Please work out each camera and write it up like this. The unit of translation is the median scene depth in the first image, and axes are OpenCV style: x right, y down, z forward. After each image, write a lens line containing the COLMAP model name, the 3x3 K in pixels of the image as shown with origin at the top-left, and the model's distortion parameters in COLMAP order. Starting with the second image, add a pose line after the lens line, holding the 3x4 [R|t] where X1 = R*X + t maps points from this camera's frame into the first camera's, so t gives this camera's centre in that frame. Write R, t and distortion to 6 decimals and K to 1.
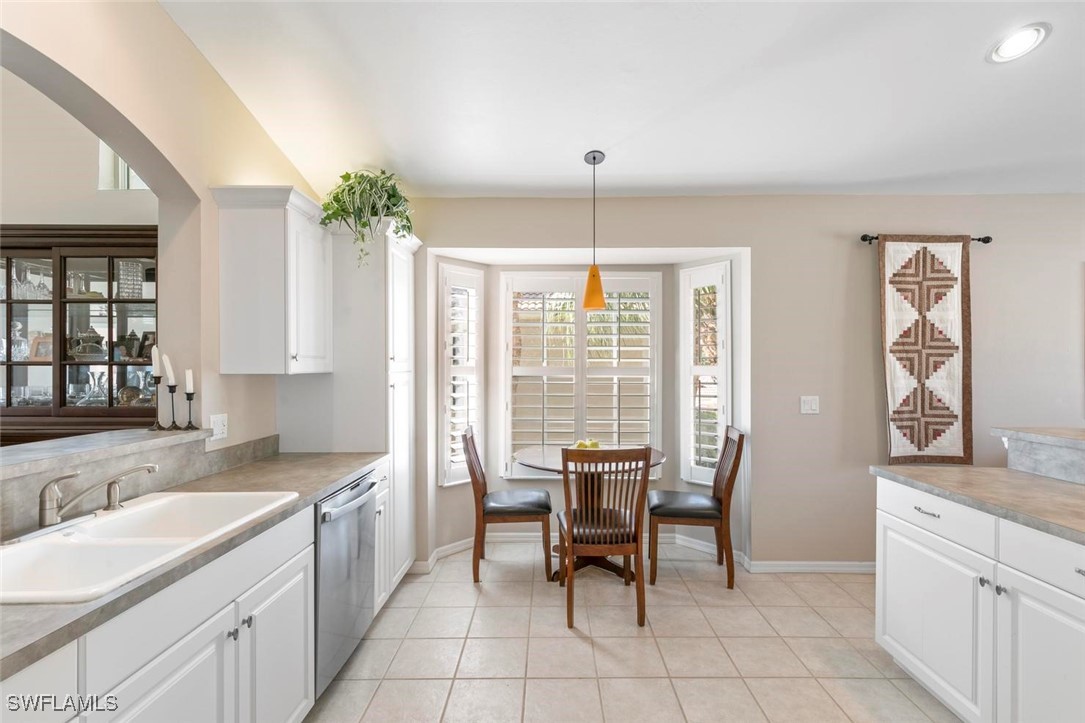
lens RADIAL K [[490.7, 0, 544.0], [0, 490.7, 368.6], [0, 0, 1]] dist [0.010792, -0.001603]
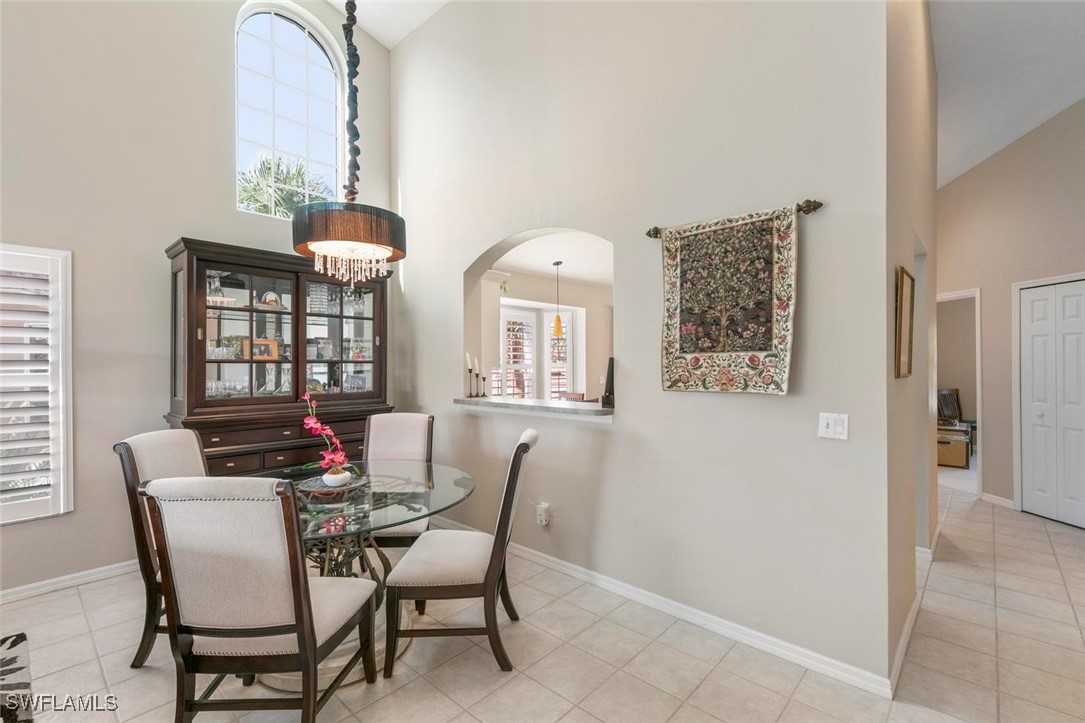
lens RADIAL K [[490.7, 0, 544.9], [0, 490.7, 359.9], [0, 0, 1]] dist [0.010792, -0.001603]
pose [[0.663470, 0.003920, 0.748193, -1.364331], [-0.000451, 0.999988, -0.004839, -0.007219], [-0.748203, 0.002873, 0.663463, -0.318222]]
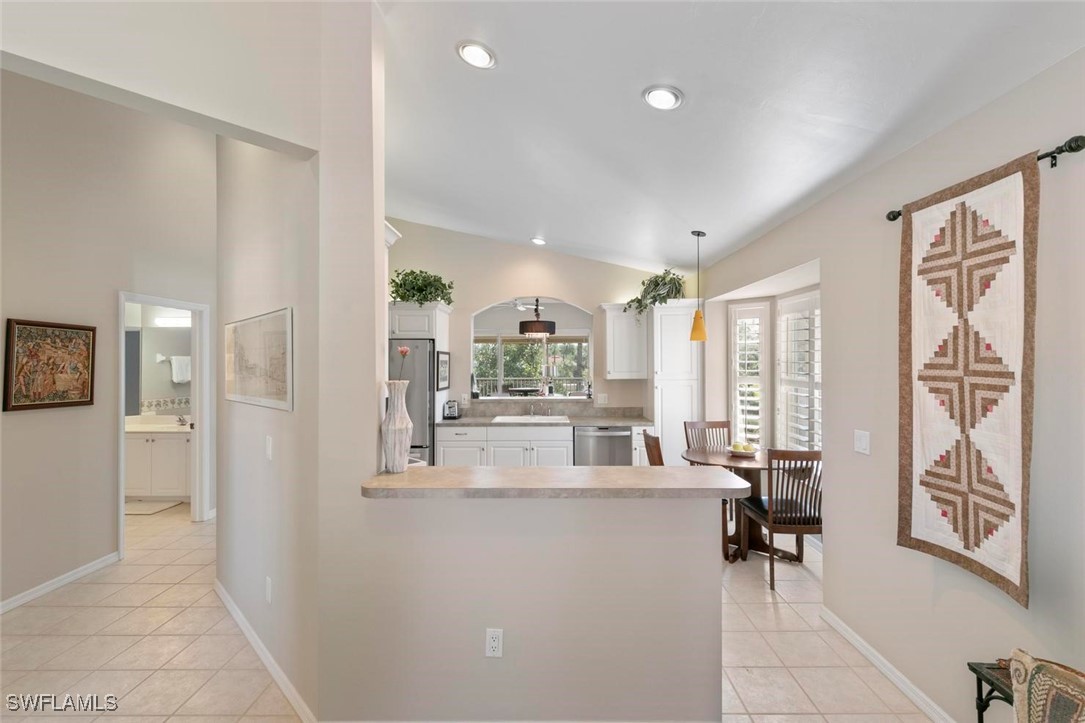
lens RADIAL K [[490.7, 0, 546.8], [0, 490.7, 361.3], [0, 0, 1]] dist [0.010792, -0.001603]
pose [[0.004979, 0.001358, -0.999987, 1.355257], [0.000639, 0.999999, 0.001361, -0.058081], [0.999987, -0.000646, 0.004978, 0.501249]]
